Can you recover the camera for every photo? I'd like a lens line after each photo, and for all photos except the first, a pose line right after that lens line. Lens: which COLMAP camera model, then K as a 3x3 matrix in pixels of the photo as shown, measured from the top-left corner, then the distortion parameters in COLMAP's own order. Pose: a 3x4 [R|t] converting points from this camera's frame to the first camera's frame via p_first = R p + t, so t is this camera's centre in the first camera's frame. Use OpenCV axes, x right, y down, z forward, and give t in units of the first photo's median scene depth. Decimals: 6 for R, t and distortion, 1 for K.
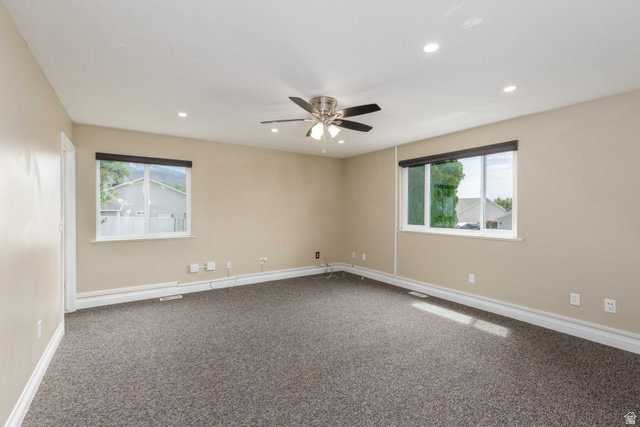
lens RADIAL K [[290.0, 0, 319.7], [0, 290.0, 210.1], [0, 0, 1]] dist [0.002967, 0.001010]
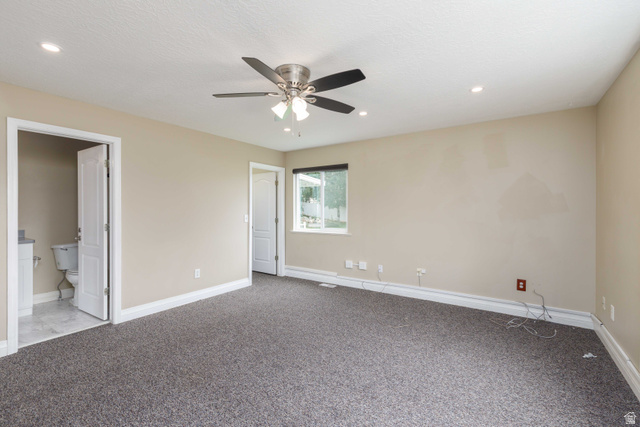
lens RADIAL K [[290.0, 0, 319.7], [0, 290.0, 210.1], [0, 0, 1]] dist [0.002967, 0.001010]
pose [[0.365555, 0.002386, -0.930787, 0.606287], [0.000313, 0.999996, 0.002687, -0.000325], [0.930790, -0.001273, 0.365553, 0.605641]]
